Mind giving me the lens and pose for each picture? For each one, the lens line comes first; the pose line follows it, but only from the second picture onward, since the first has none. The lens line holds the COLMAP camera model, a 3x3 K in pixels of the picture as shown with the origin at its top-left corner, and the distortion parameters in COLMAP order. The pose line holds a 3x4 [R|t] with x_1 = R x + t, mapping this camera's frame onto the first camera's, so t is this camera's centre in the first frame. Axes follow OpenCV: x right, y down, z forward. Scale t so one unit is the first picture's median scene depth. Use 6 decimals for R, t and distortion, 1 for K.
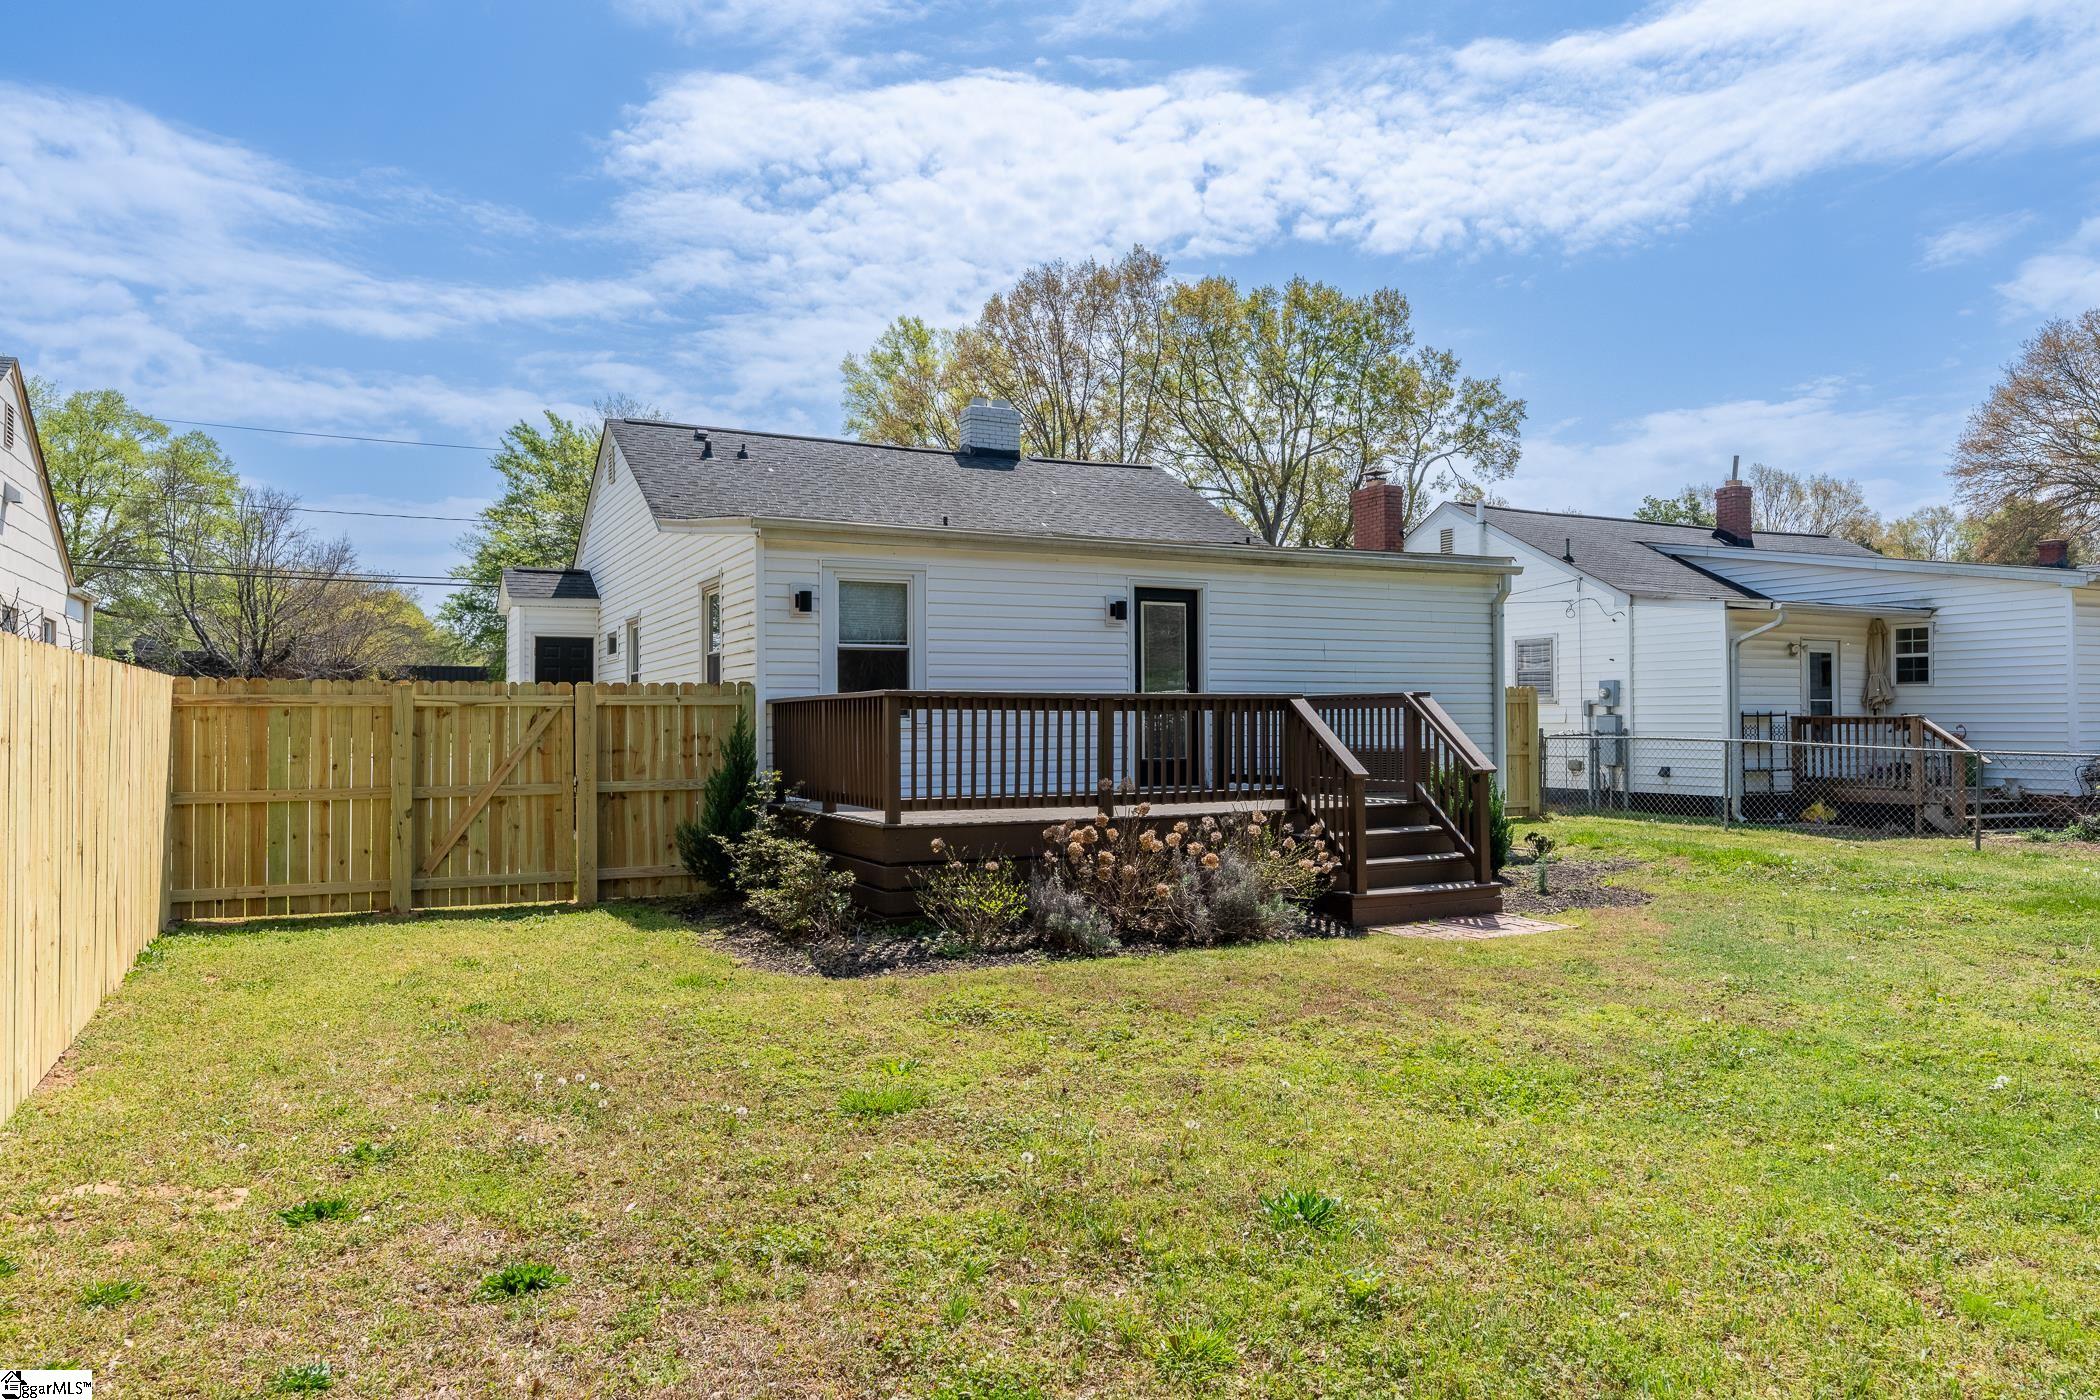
lens RADIAL K [[1432.2, 0, 1050.0], [0, 1432.2, 700.0], [0, 0, 1]] dist [-0.033401, 0.054788]
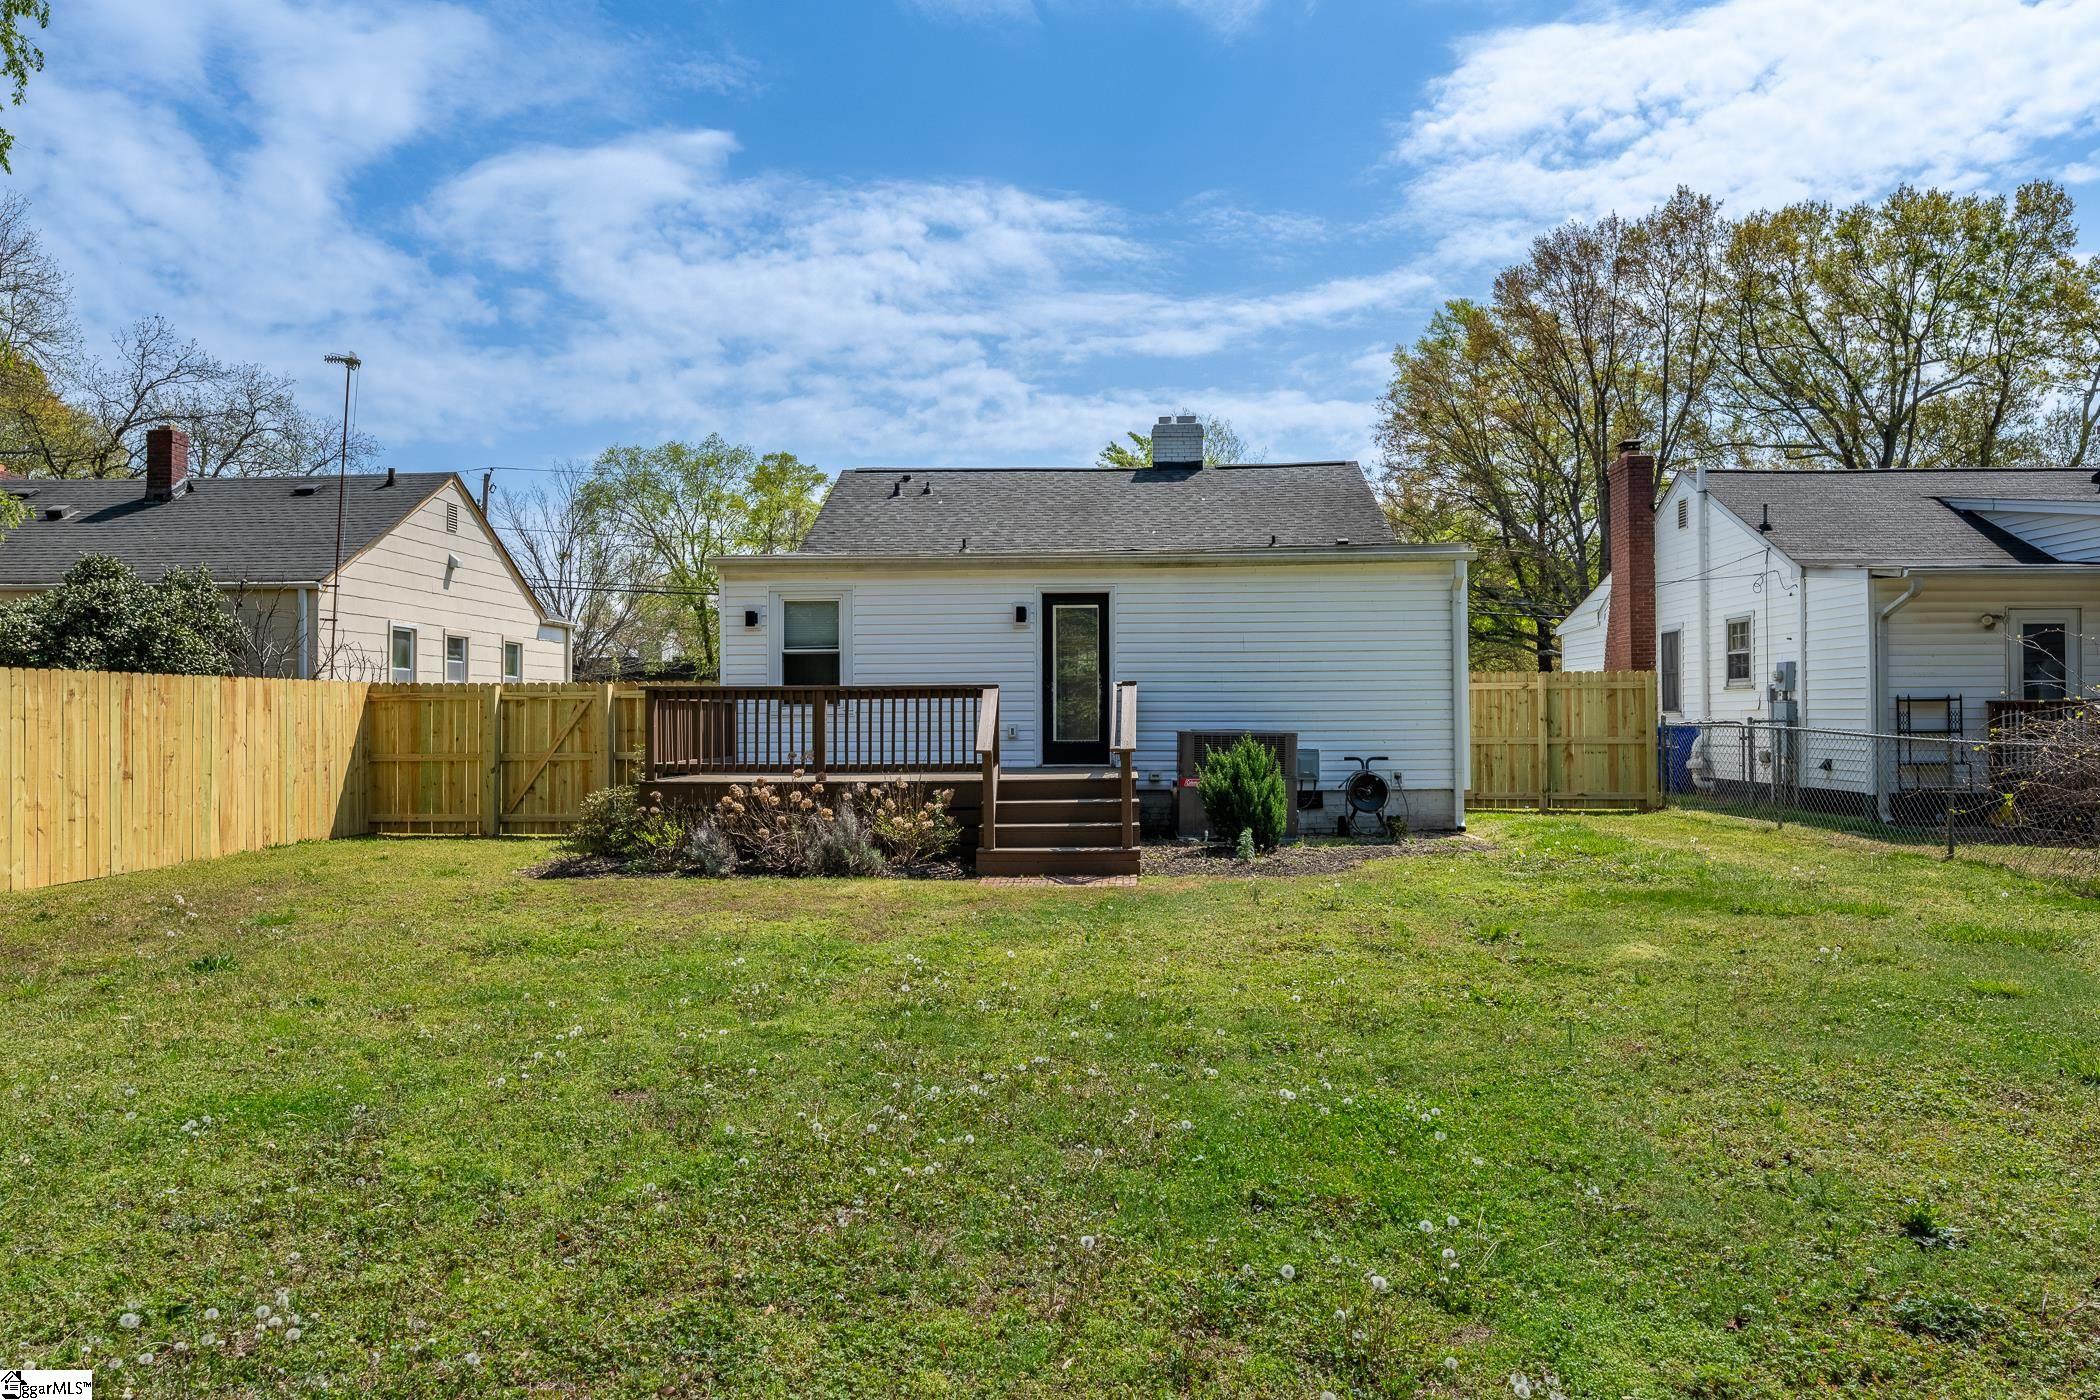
lens RADIAL K [[1464.3, 0, 1050.0], [0, 1464.3, 700.0], [0, 0, 1]] dist [-0.005998, -0.000307]
pose [[0.864863, -0.006385, -0.501968, 0.664570], [0.009137, 0.999954, 0.003023, 0.004542], [0.501925, -0.007201, 0.864881, -0.034465]]
